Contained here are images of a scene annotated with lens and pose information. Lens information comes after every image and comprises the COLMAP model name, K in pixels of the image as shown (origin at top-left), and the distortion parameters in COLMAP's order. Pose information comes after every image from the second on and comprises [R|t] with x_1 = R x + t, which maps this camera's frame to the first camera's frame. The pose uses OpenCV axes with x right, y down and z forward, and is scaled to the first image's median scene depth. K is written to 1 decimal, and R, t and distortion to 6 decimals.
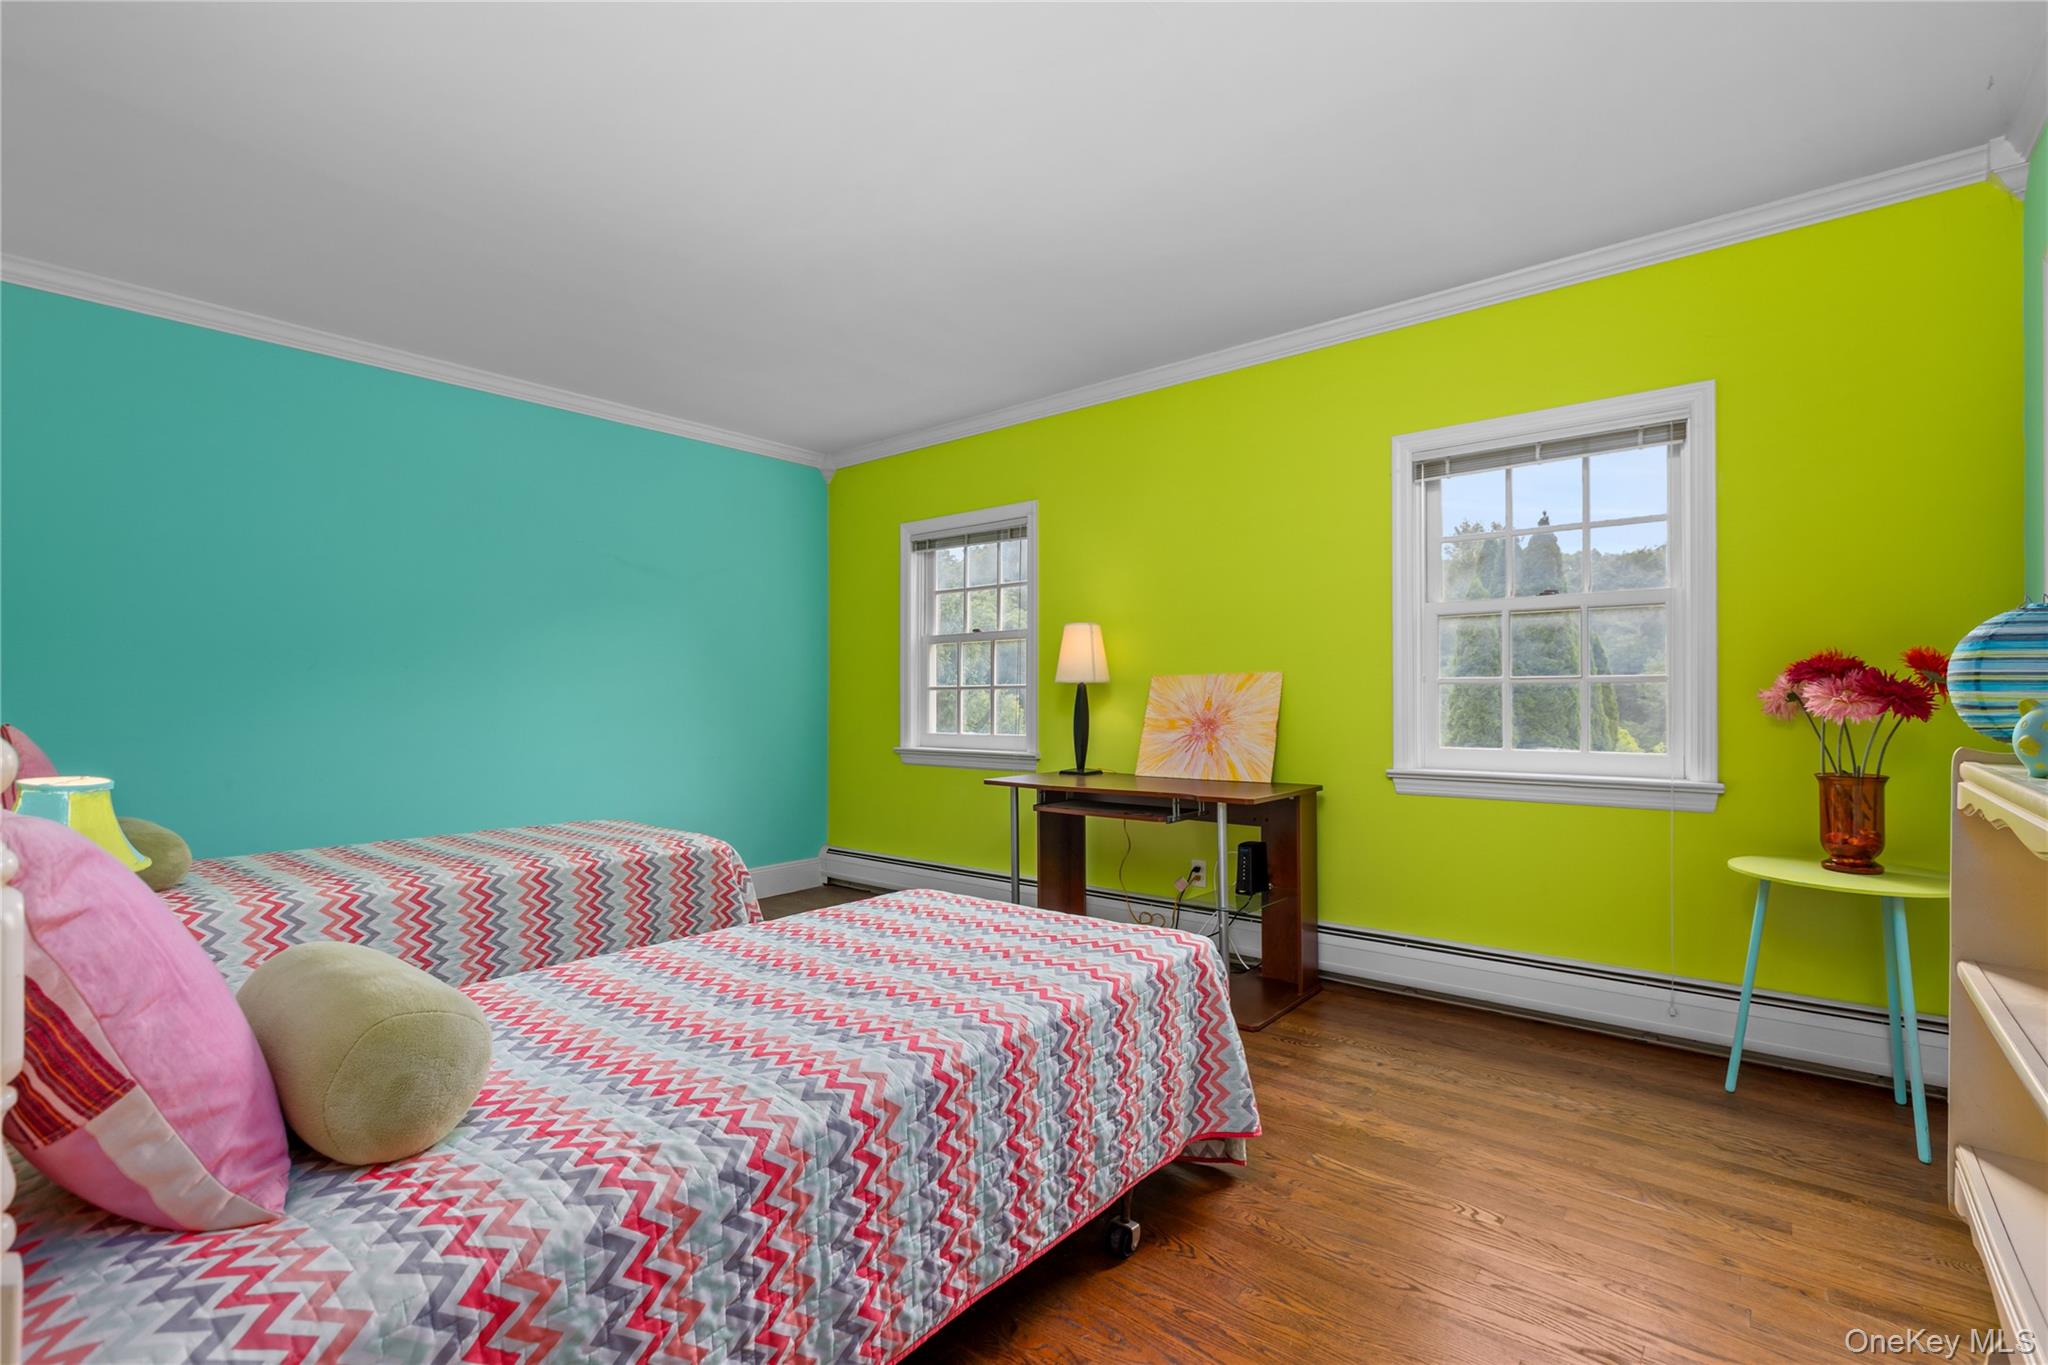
lens RADIAL K [[928.6, 0, 1033.9], [0, 928.6, 694.3], [0, 0, 1]] dist [0.001053, 0.000354]
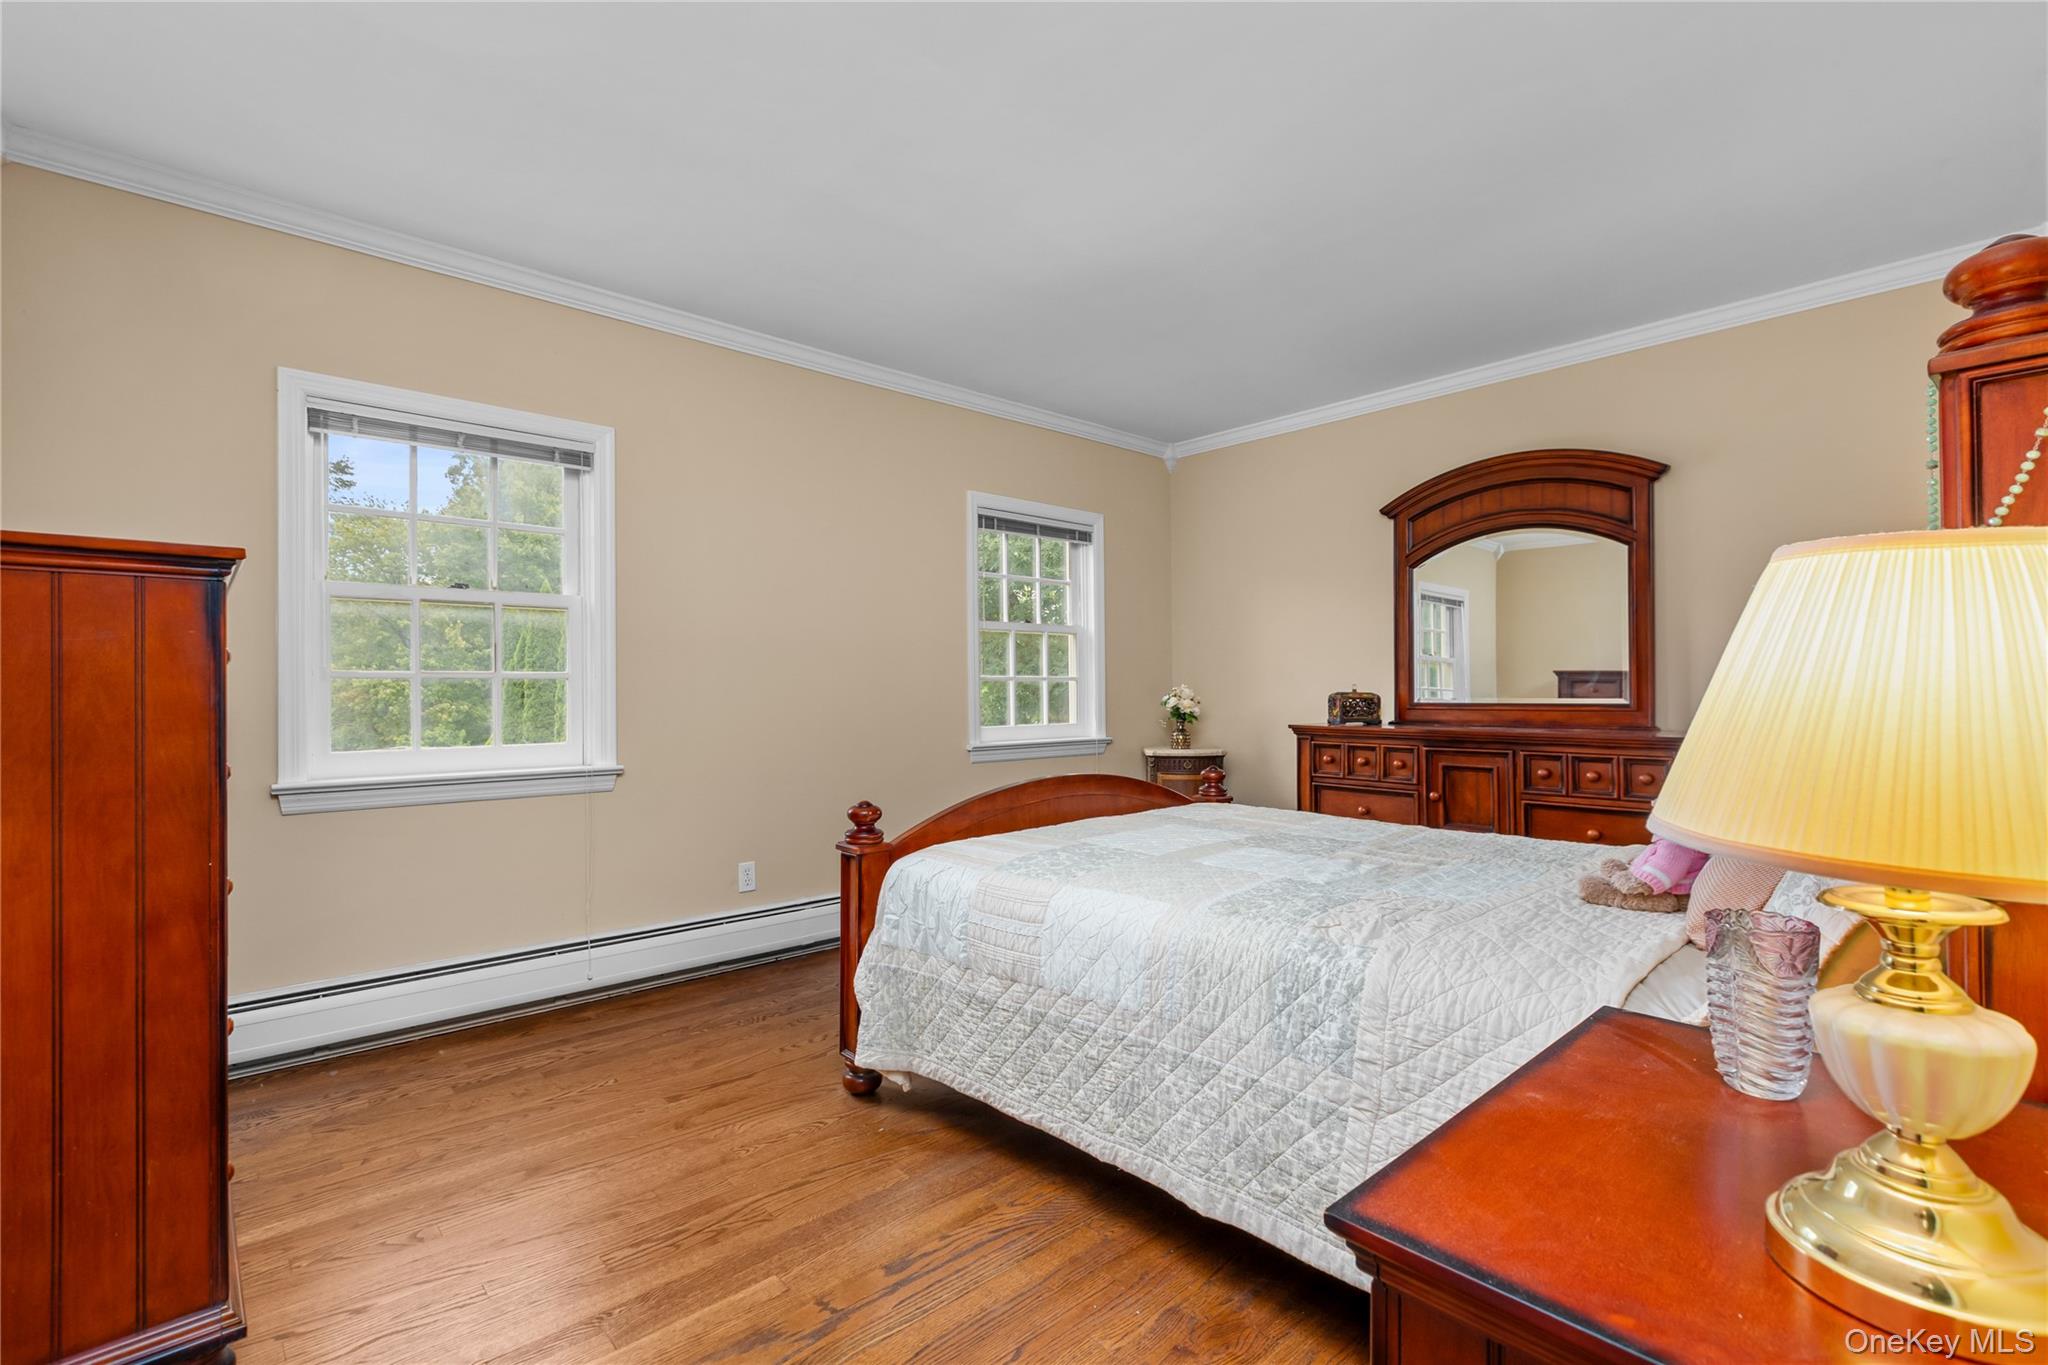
lens RADIAL K [[928.6, 0, 1033.9], [0, 928.6, 694.3], [0, 0, 1]] dist [0.001053, 0.000354]
pose [[0.149337, -0.000310, 0.988786, -0.335918], [-0.000588, 1.000000, 0.000402, 0.003354], [-0.988786, -0.000641, 0.149337, 0.270419]]
